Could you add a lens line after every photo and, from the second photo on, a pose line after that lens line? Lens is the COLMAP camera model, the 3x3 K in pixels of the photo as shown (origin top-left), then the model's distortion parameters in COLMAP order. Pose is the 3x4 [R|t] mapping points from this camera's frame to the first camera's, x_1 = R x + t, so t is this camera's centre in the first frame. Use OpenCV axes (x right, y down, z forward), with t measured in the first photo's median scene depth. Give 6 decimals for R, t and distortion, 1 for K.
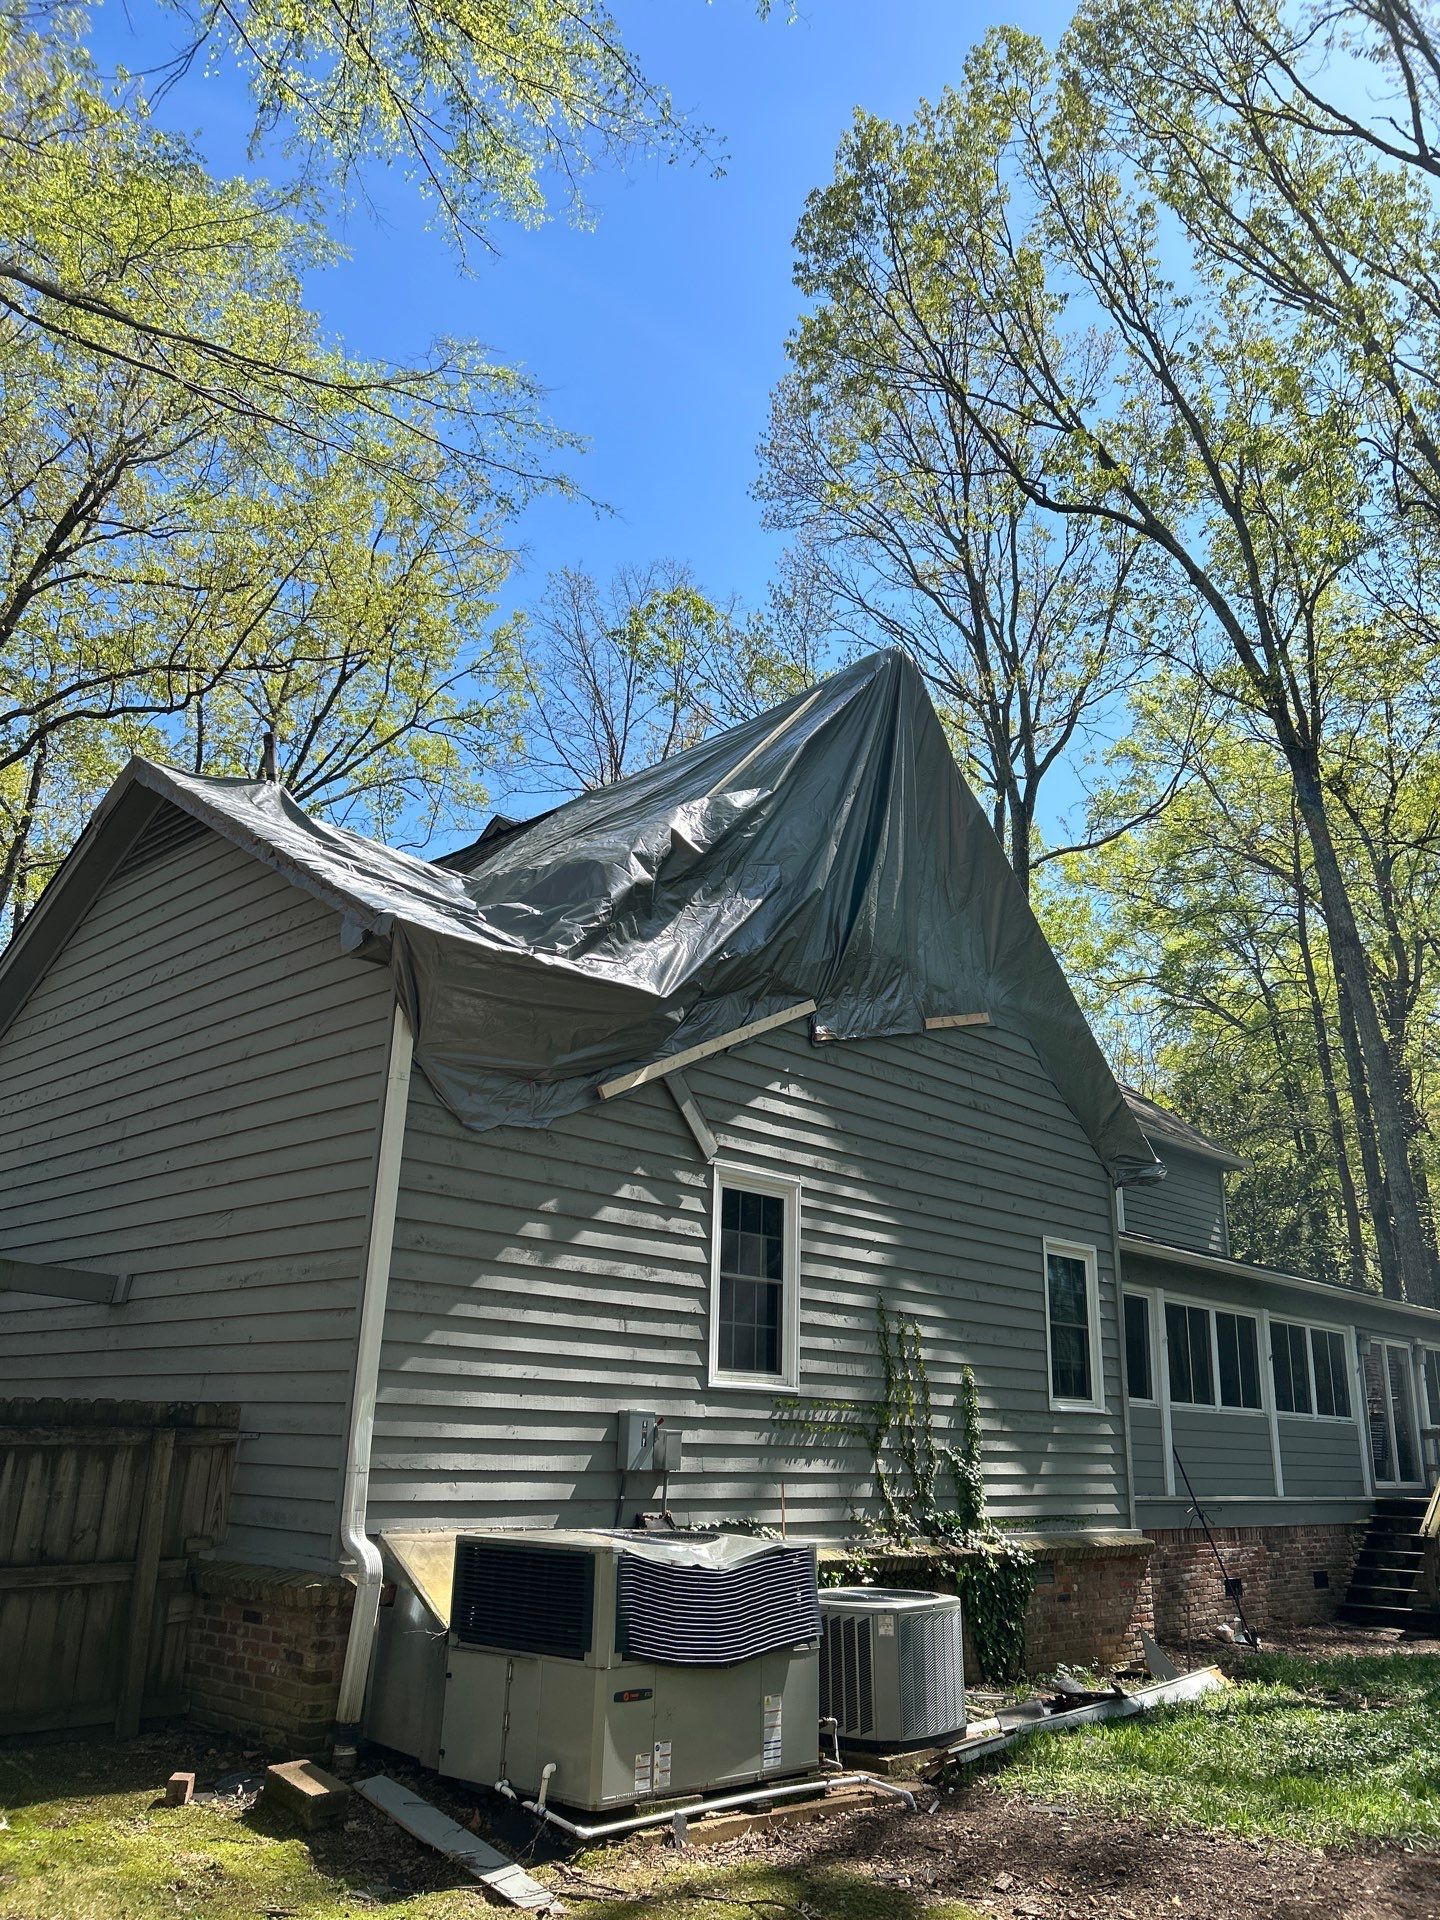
lens RADIAL K [[1448.0, 0, 746.1], [0, 1448.0, 945.6], [0, 0, 1]] dist [0.009442, -0.001205]
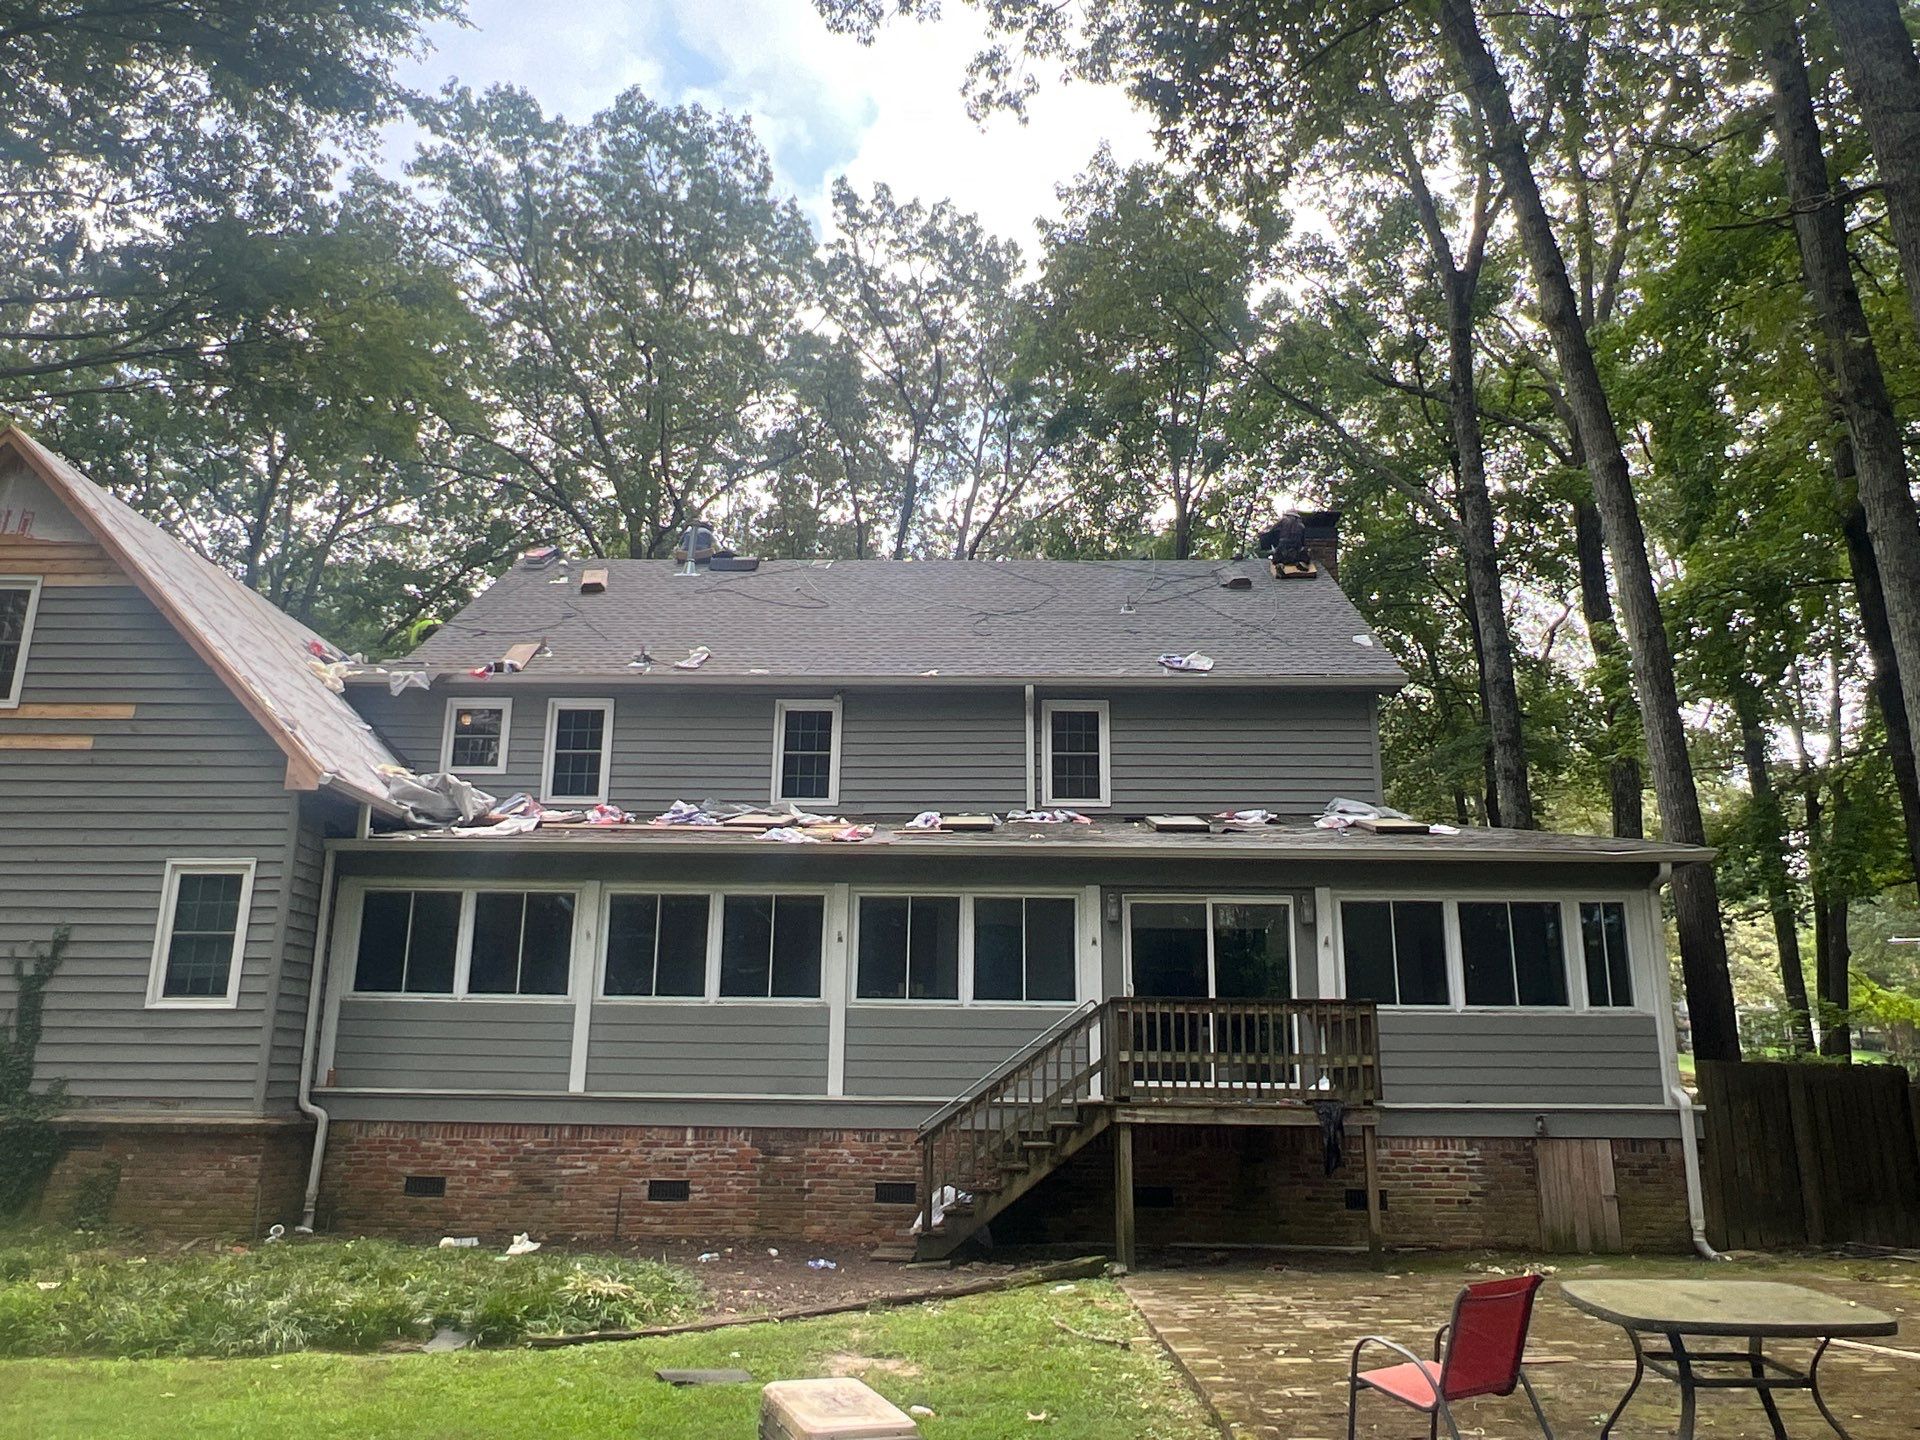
lens RADIAL K [[1436.4, 0, 958.1], [0, 1436.4, 711.2], [0, 0, 1]] dist [0.000812, -0.002341]
pose [[0.667575, -0.208985, -0.714611, 1.821366], [0.248504, 0.967301, -0.050736, 0.375933], [0.701847, -0.143714, 0.697680, 0.838268]]
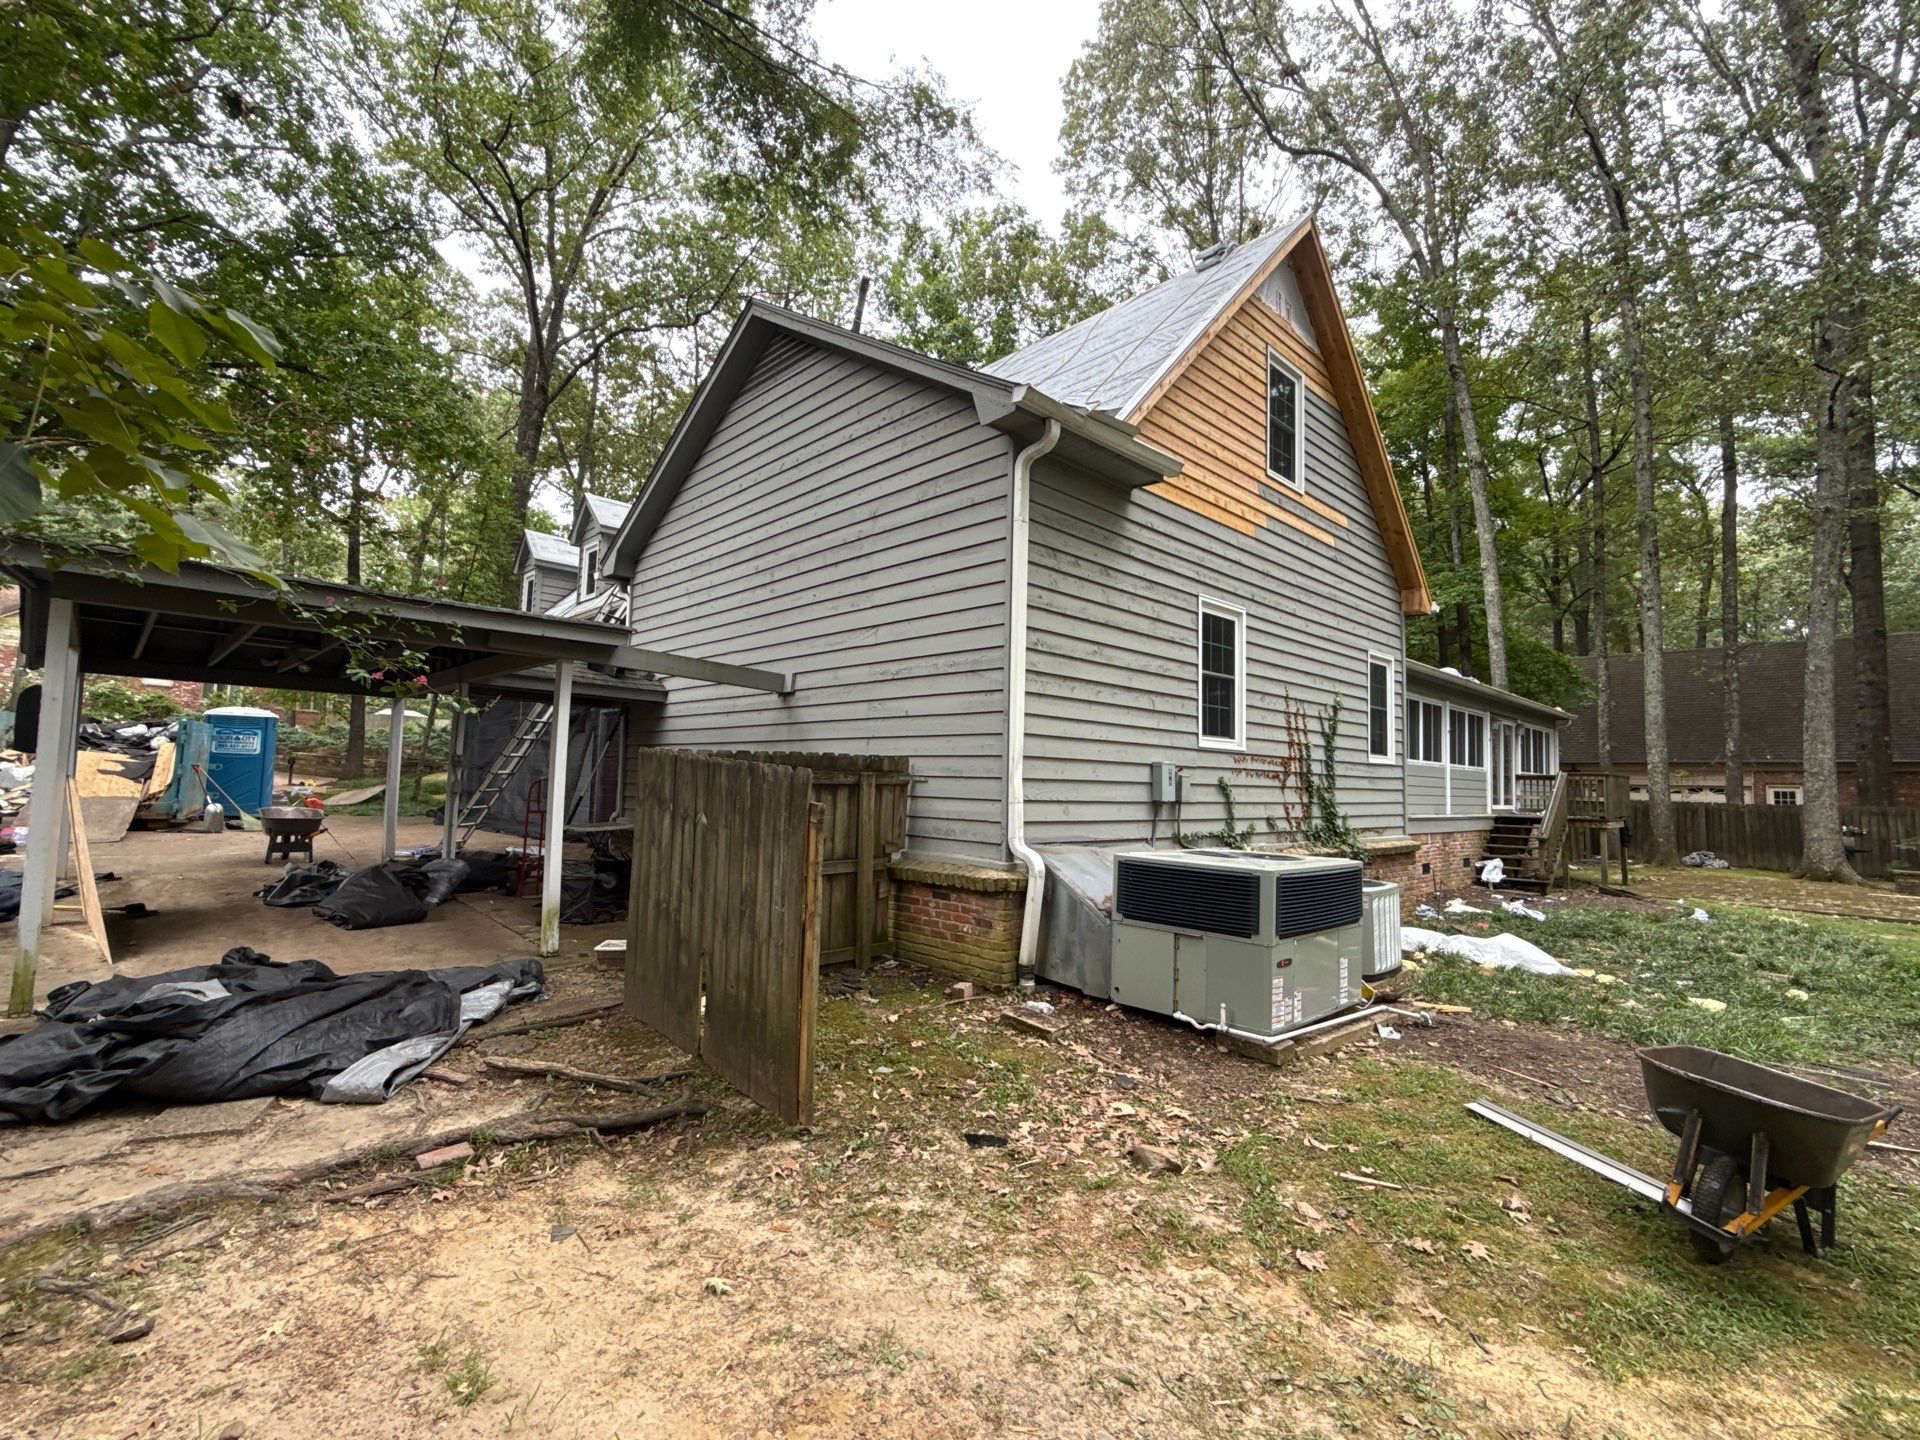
lens RADIAL K [[852.7, 0, 961.4], [0, 852.7, 721.3], [0, 0, 1]] dist [-0.000633, 0.000117]
pose [[0.998828, -0.003855, -0.048251, -0.207465], [0.016008, 0.967046, 0.254099, 0.056399], [0.045682, -0.254574, 0.965974, 0.163859]]
